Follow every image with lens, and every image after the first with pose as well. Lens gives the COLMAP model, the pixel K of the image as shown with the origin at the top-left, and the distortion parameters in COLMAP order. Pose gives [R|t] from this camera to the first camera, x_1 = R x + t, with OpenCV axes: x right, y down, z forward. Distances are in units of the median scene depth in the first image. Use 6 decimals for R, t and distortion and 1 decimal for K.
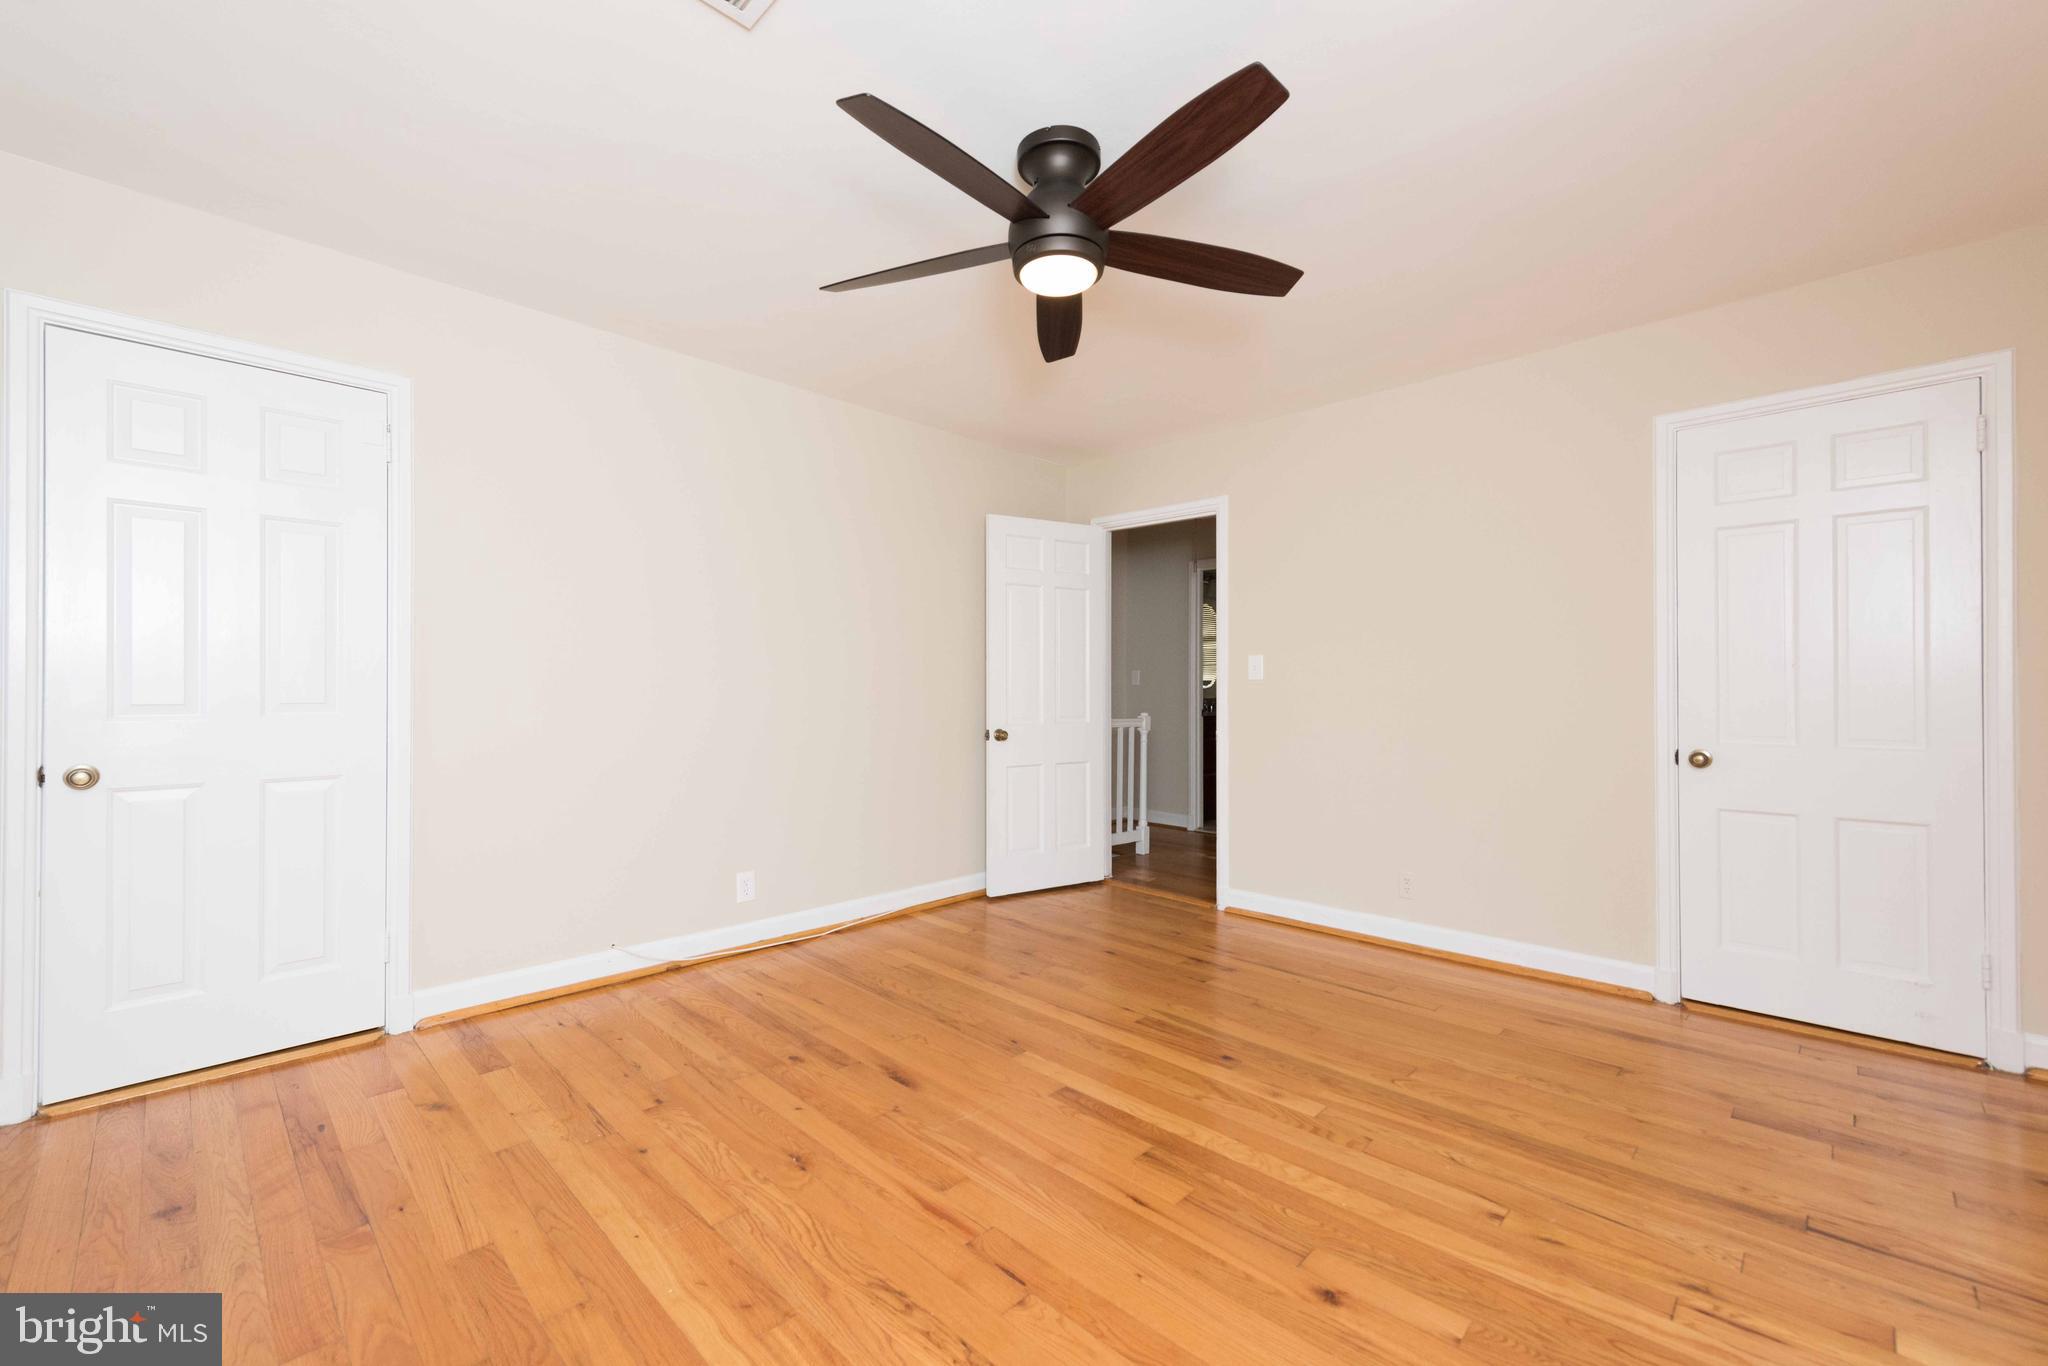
lens RADIAL K [[829.2, 0, 1024.0], [0, 829.2, 683.0], [0, 0, 1]] dist [0.002486, -0.000157]
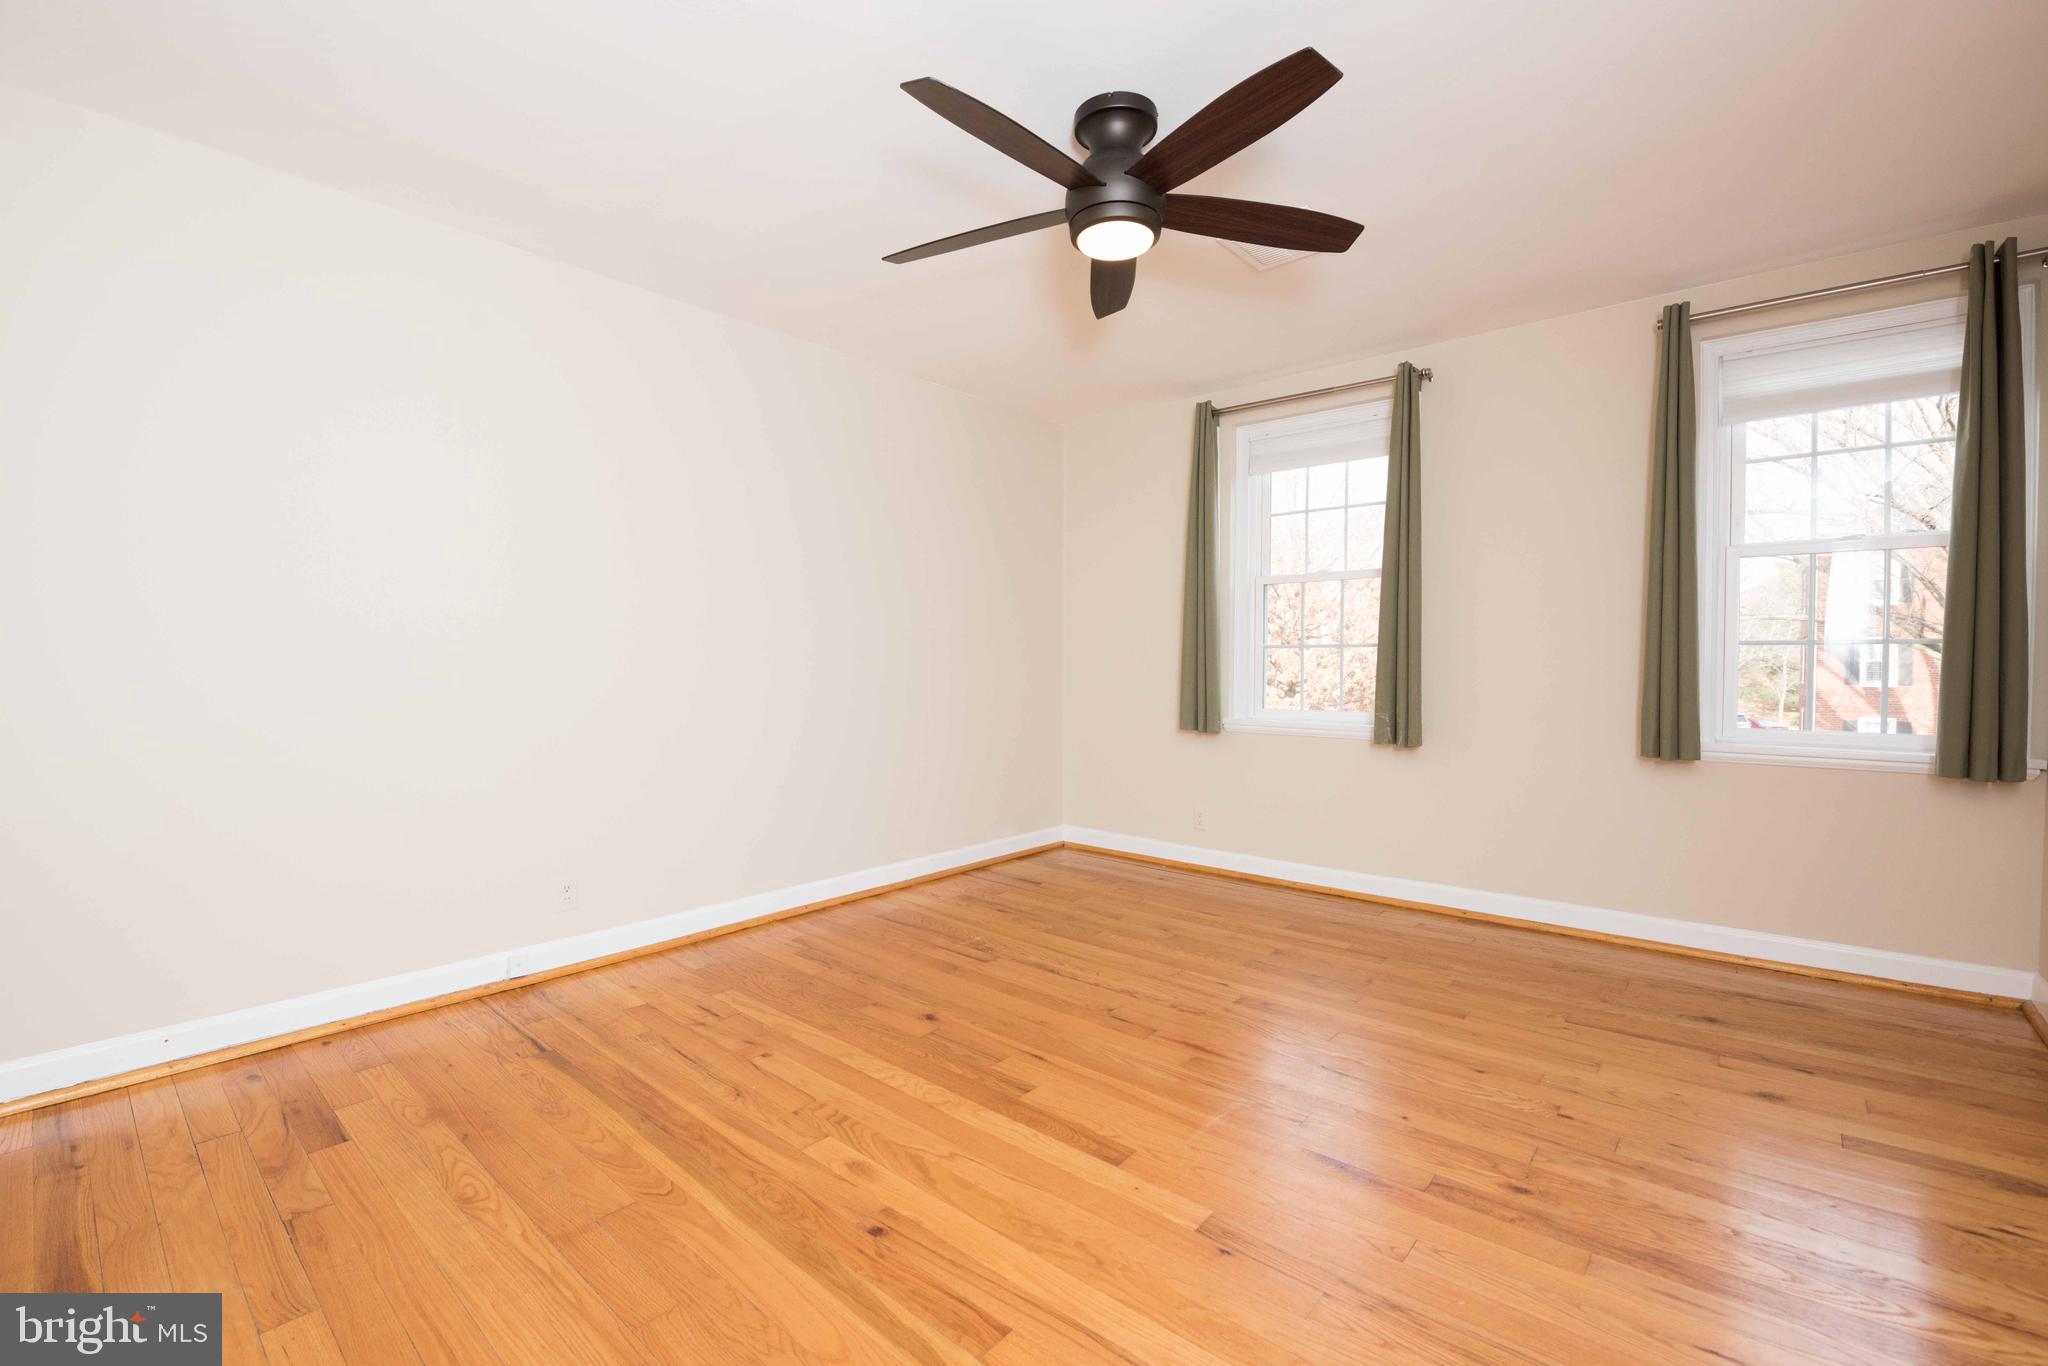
lens RADIAL K [[829.2, 0, 1024.0], [0, 829.2, 683.0], [0, 0, 1]] dist [0.002486, -0.000157]
pose [[-0.998105, -0.004115, -0.061397, 0.213043], [-0.005612, 0.999691, 0.024220, 0.020848], [0.061279, 0.024519, -0.997819, 2.000277]]
